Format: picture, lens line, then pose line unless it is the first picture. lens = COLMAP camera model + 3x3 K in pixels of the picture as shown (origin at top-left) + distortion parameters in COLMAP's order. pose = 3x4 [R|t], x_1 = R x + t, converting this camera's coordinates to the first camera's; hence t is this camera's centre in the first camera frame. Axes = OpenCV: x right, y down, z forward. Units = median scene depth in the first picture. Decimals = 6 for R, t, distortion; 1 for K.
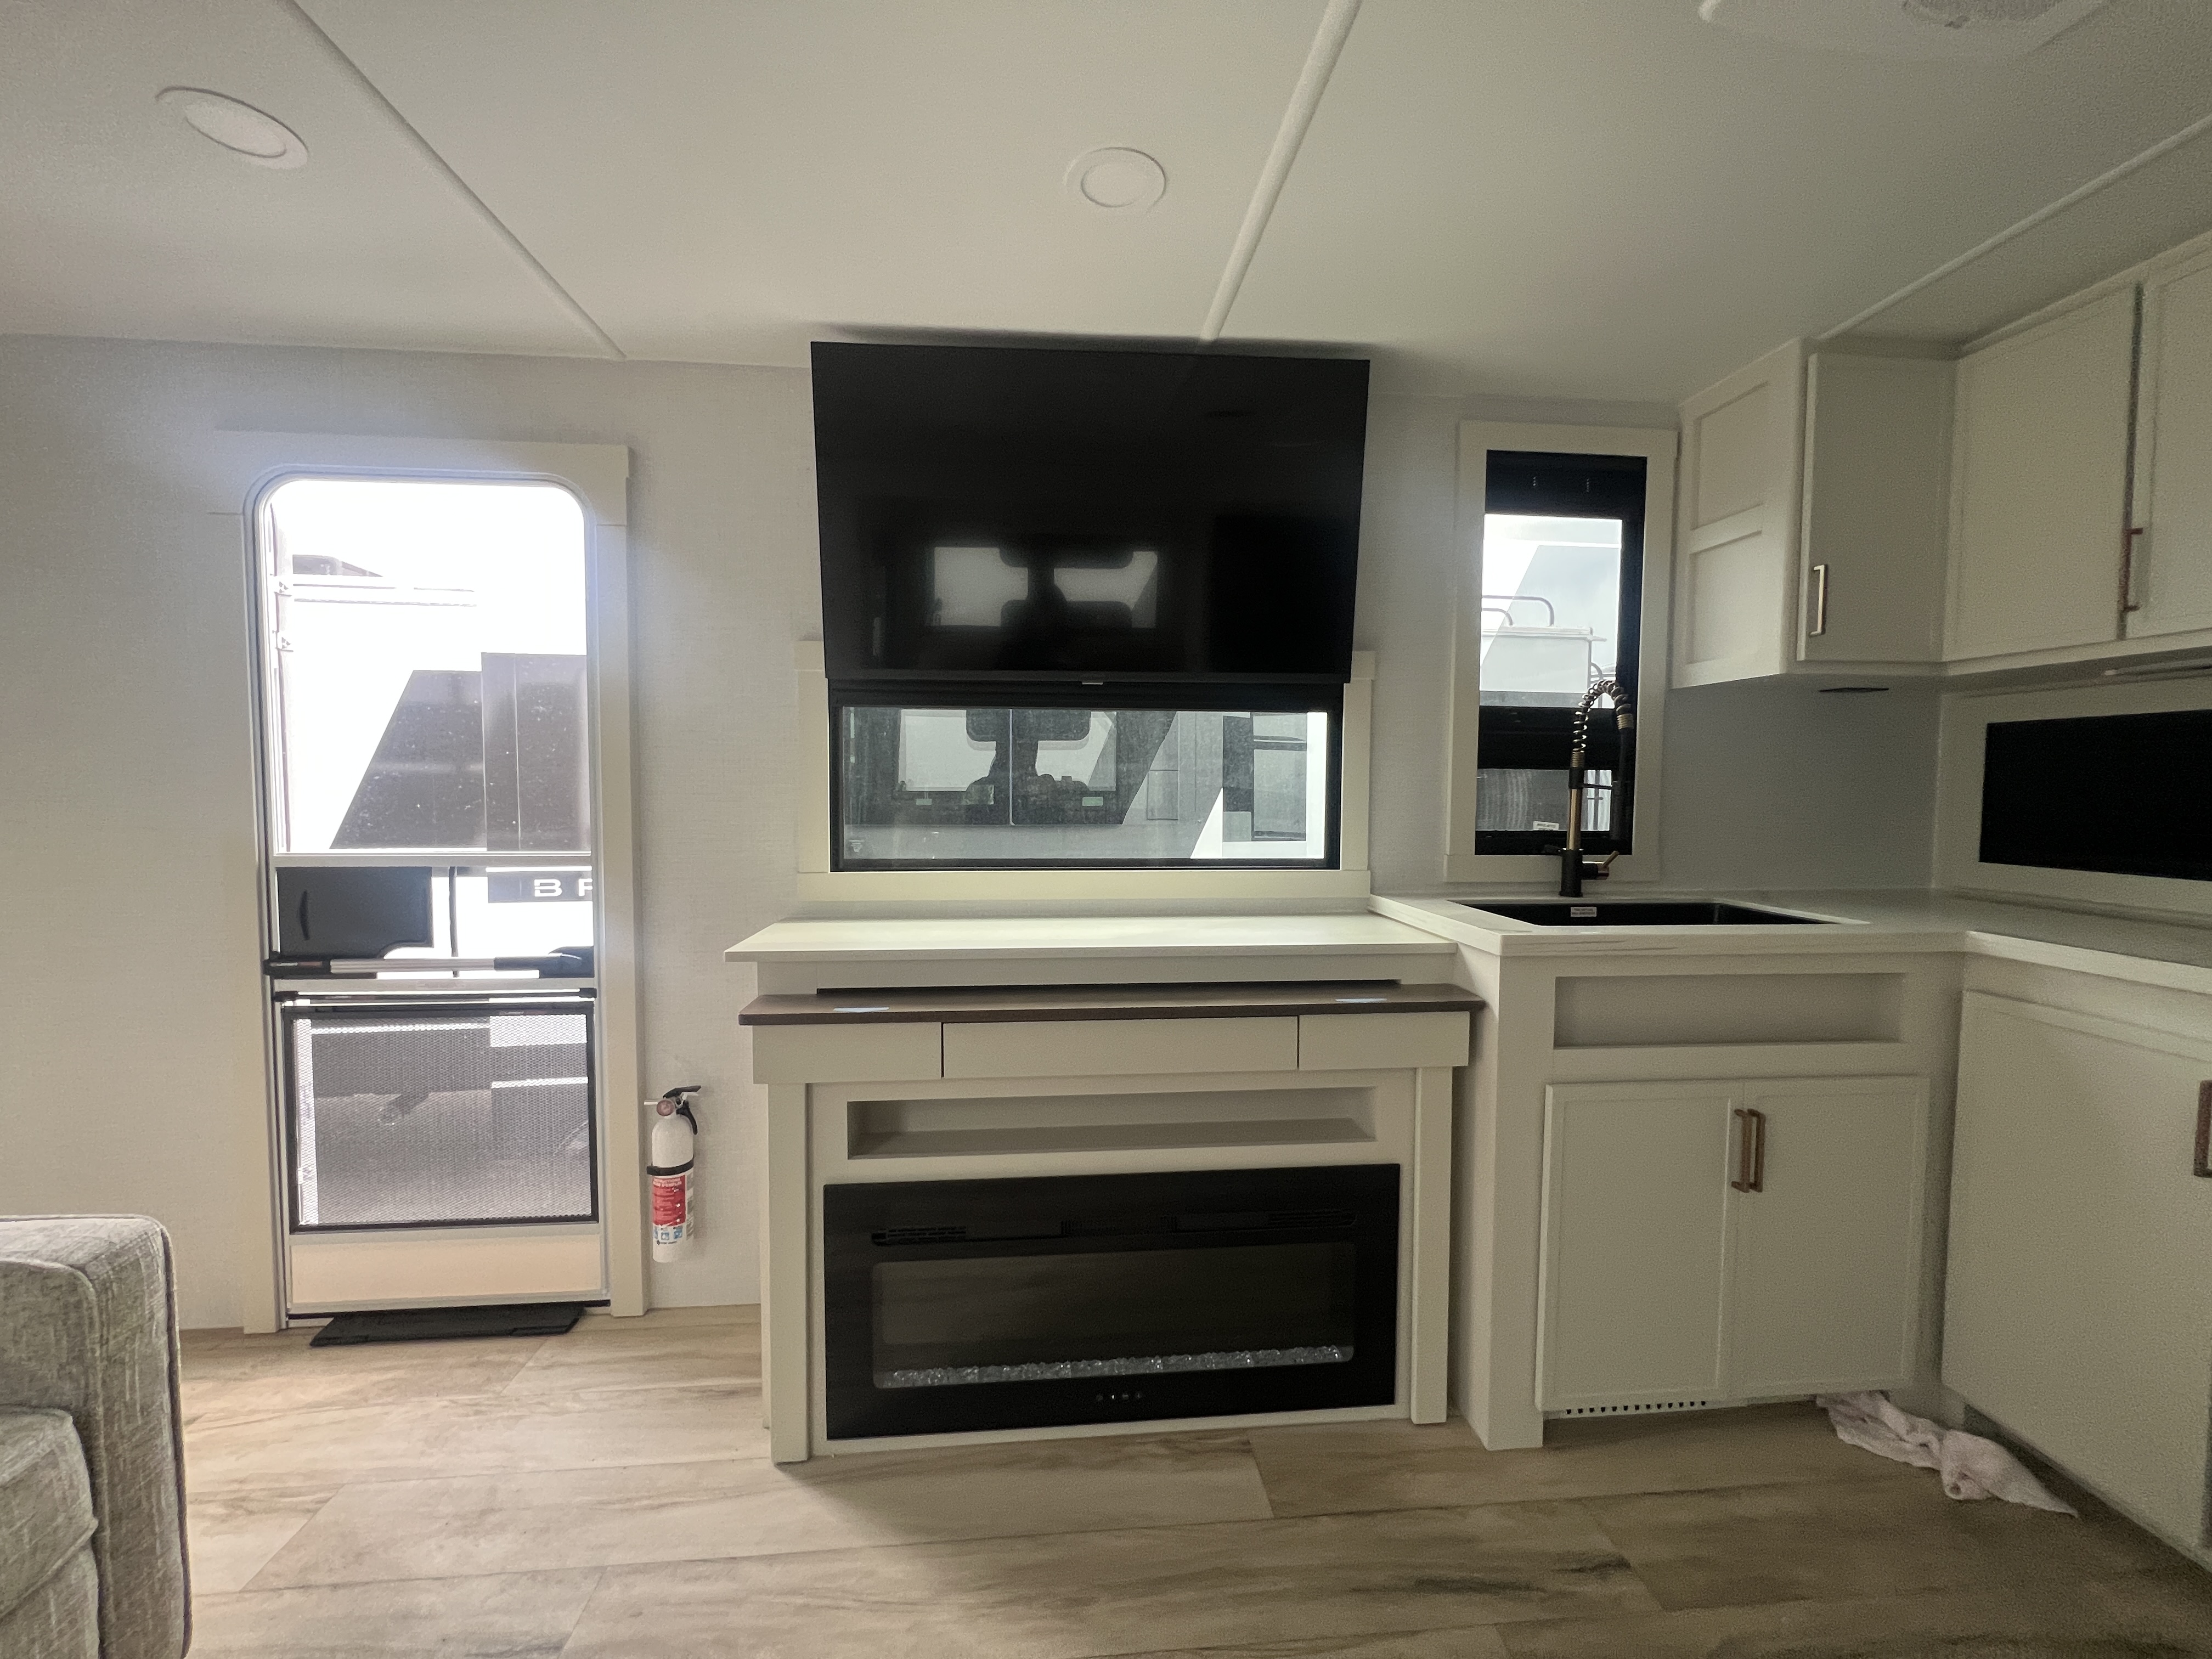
lens RADIAL K [[882.7, 0, 1105.5], [0, 882.7, 827.1], [0, 0, 1]] dist [-0.001835, -0.000096]
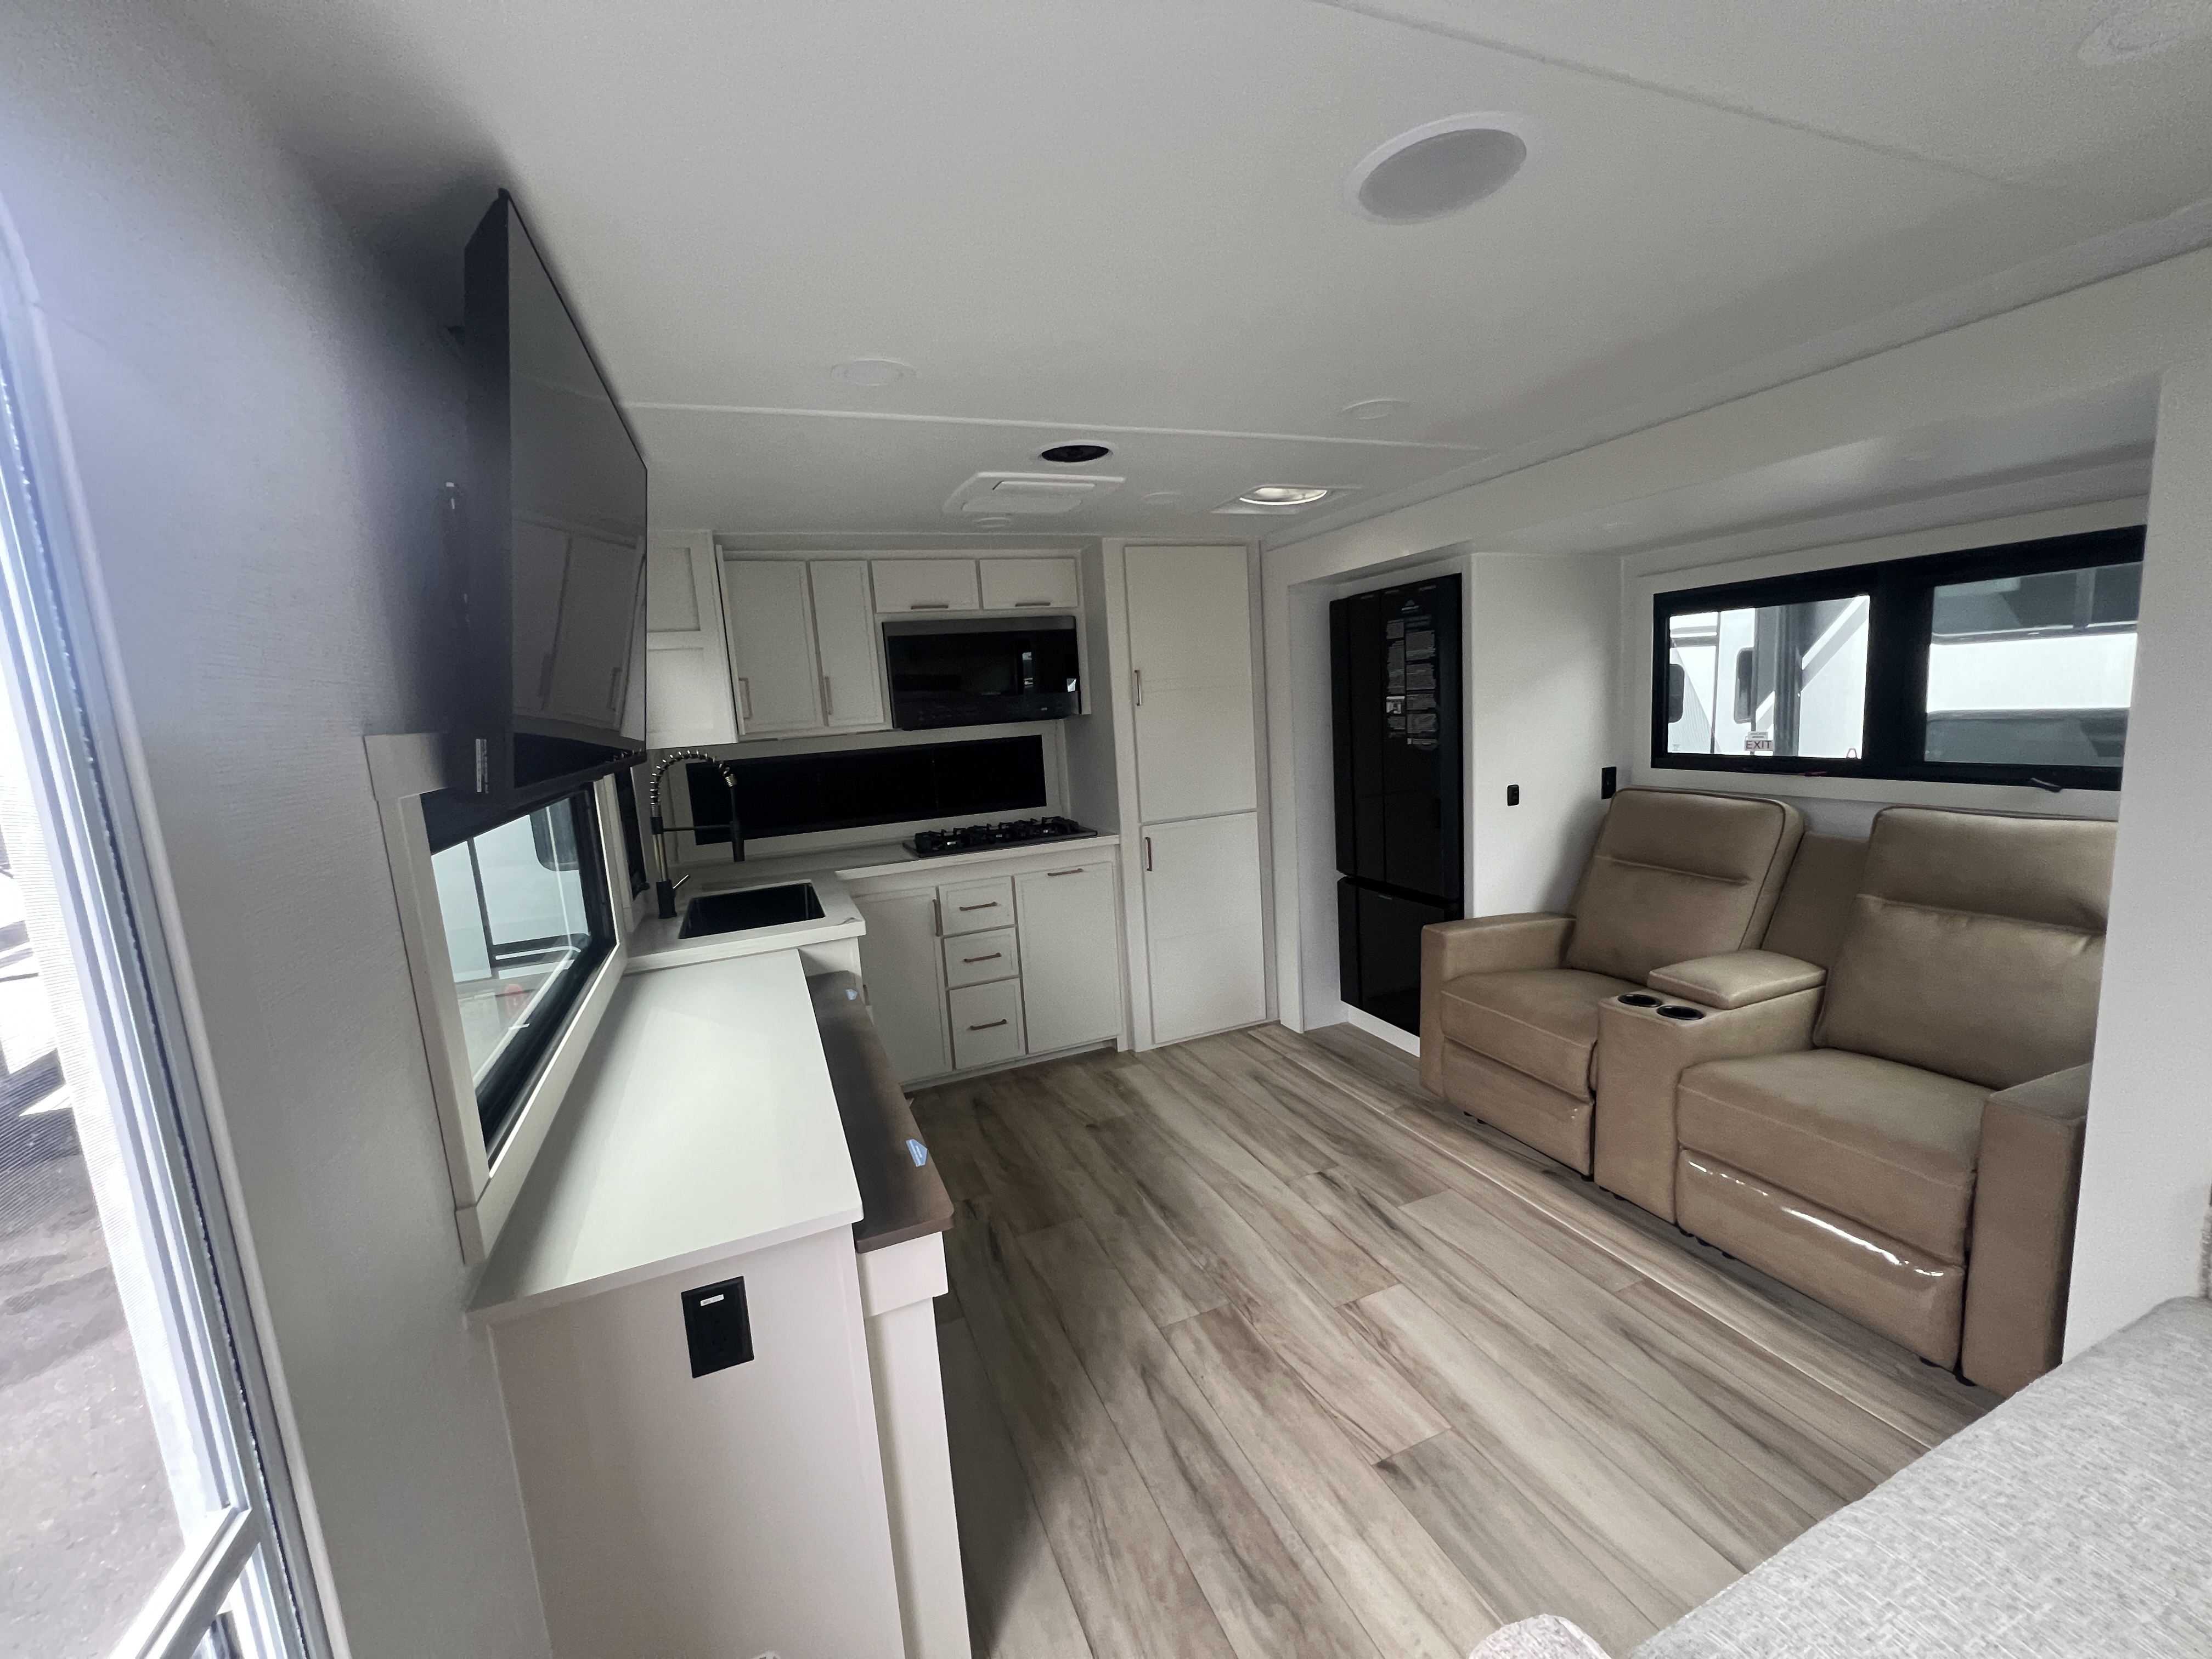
lens RADIAL K [[882.1, 0, 1107.0], [0, 882.1, 825.5], [0, 0, 1]] dist [-0.003373, 0.000074]
pose [[-0.293453, -0.121267, 0.948251, -1.071035], [0.113306, 0.980518, 0.160458, -0.232056], [-0.949235, 0.154530, -0.273996, 0.924780]]
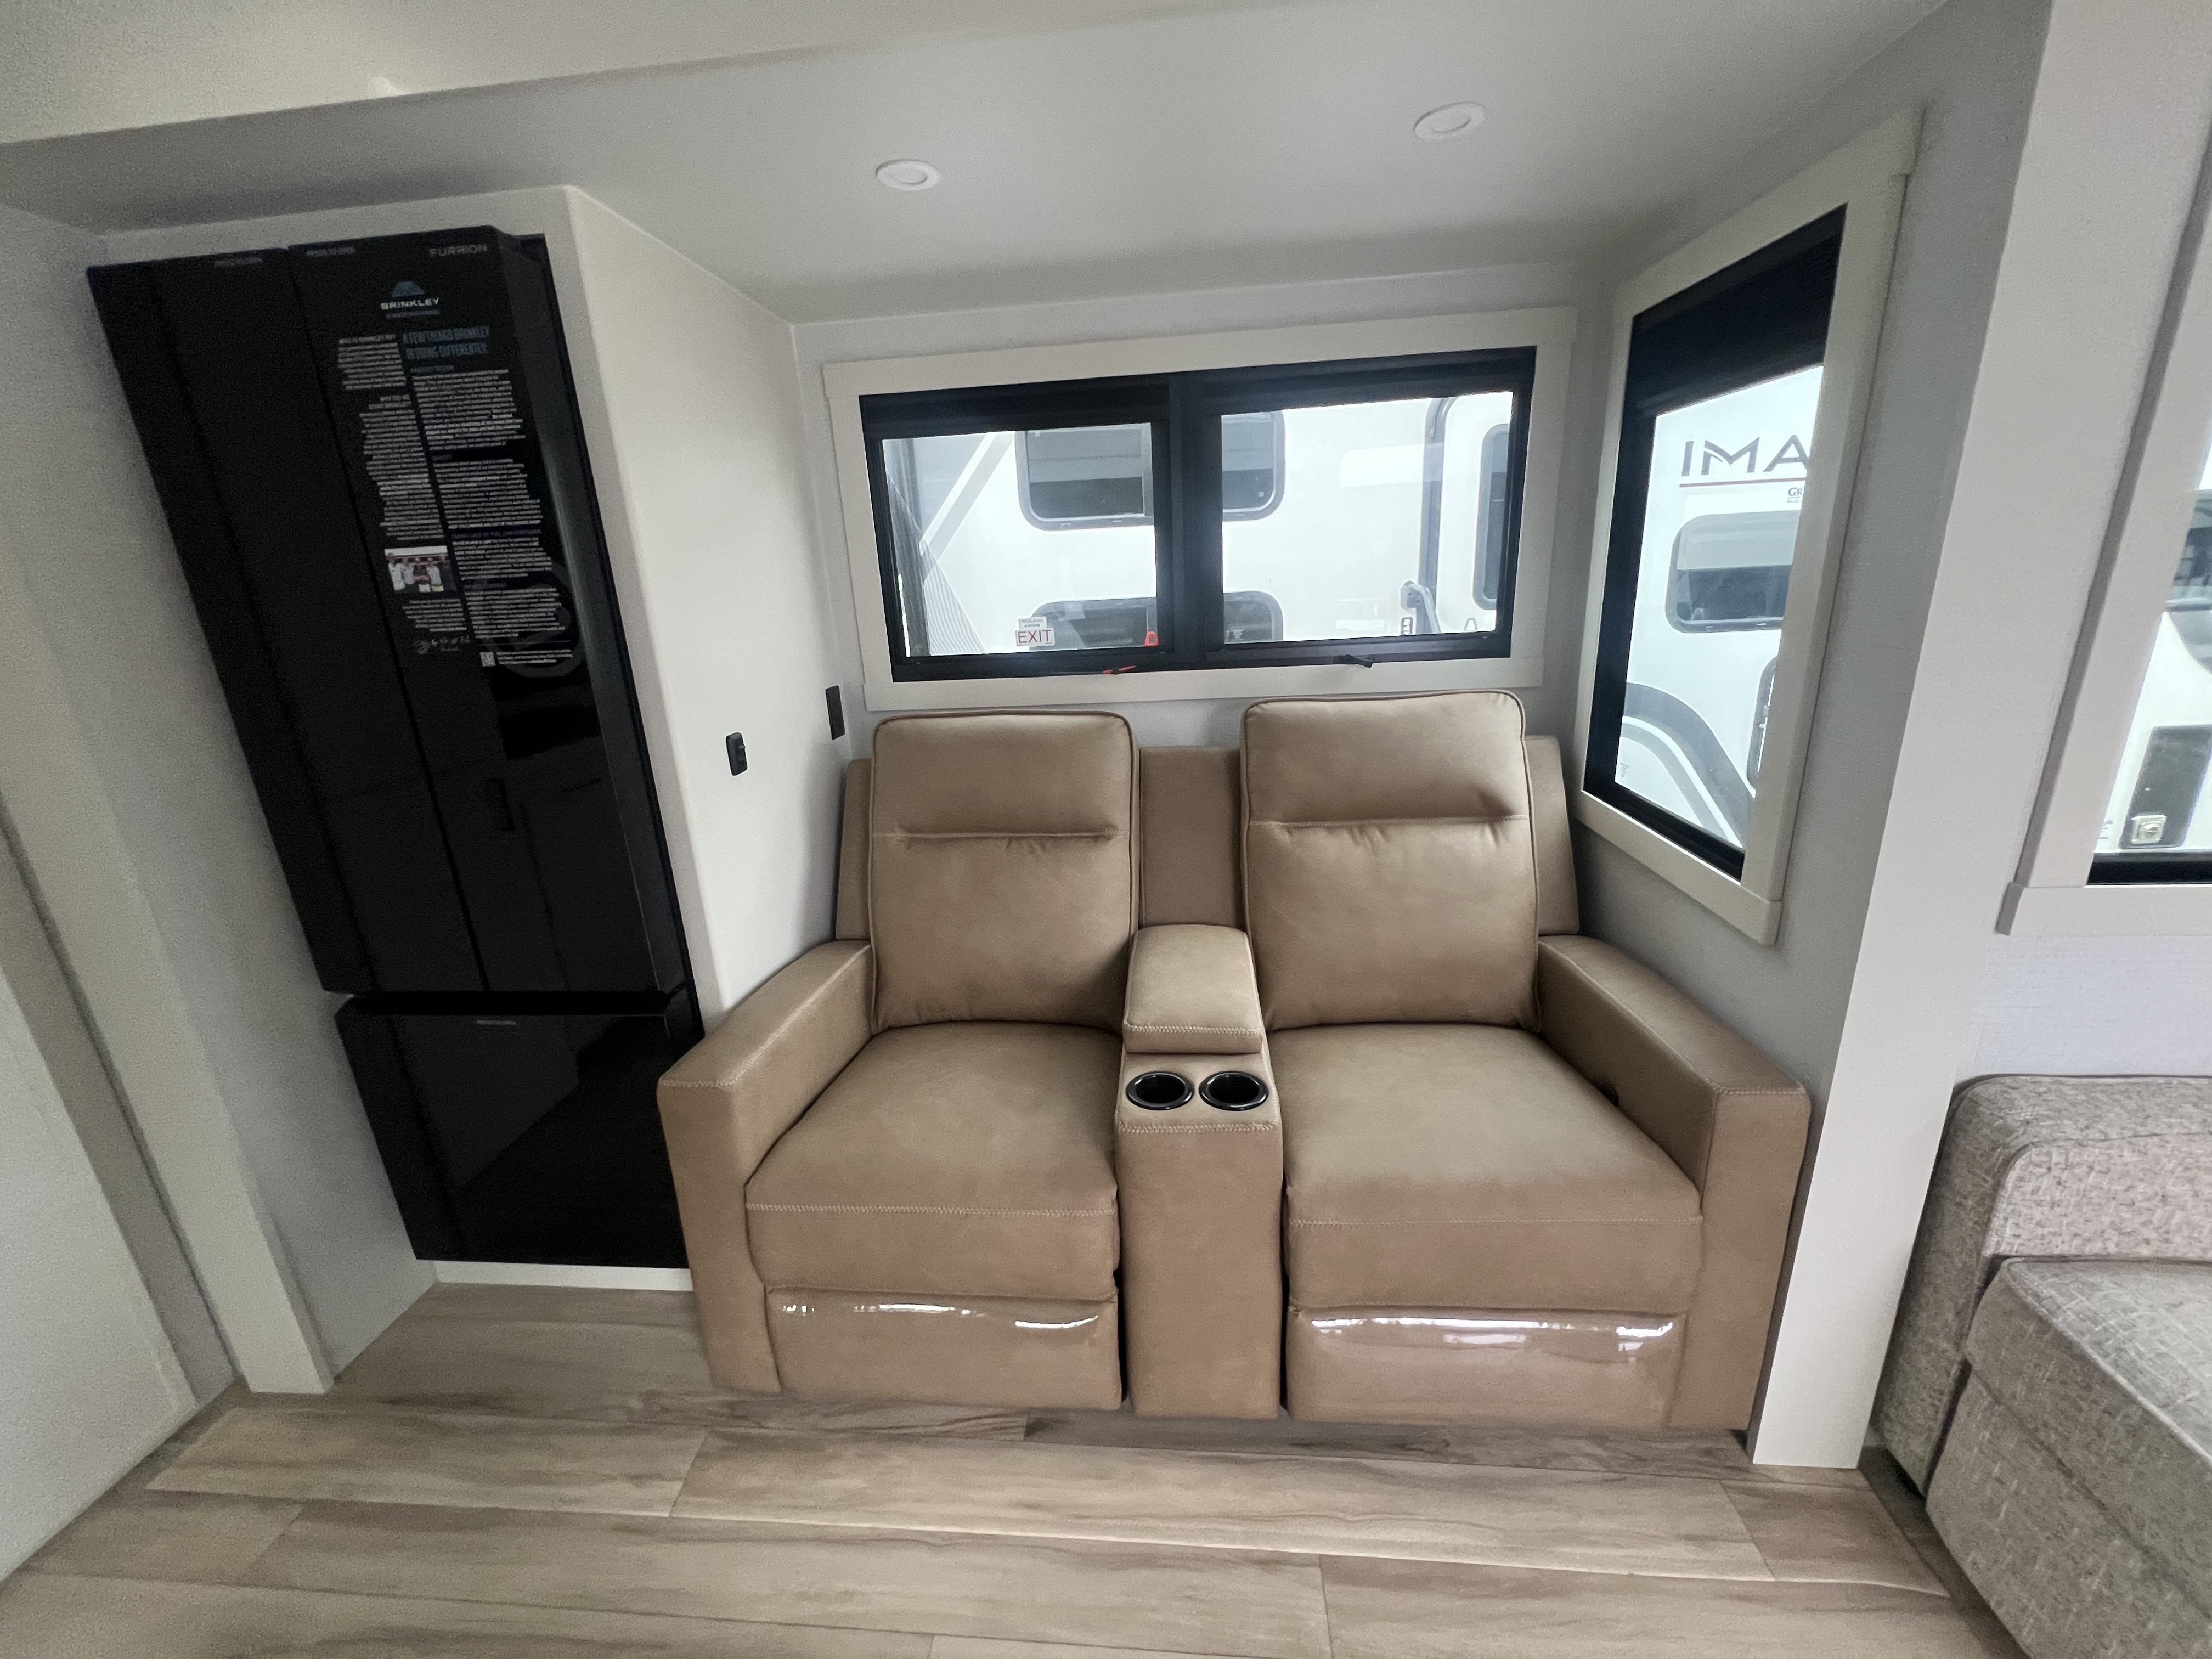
lens RADIAL K [[882.7, 0, 1103.4], [0, 882.7, 828.4], [0, 0, 1]] dist [-0.001835, -0.000096]
pose [[-0.982772, -0.008015, 0.184650, -0.093391], [0.055234, 0.940667, 0.334804, -0.118499], [-0.176378, 0.339235, -0.924019, 0.420549]]
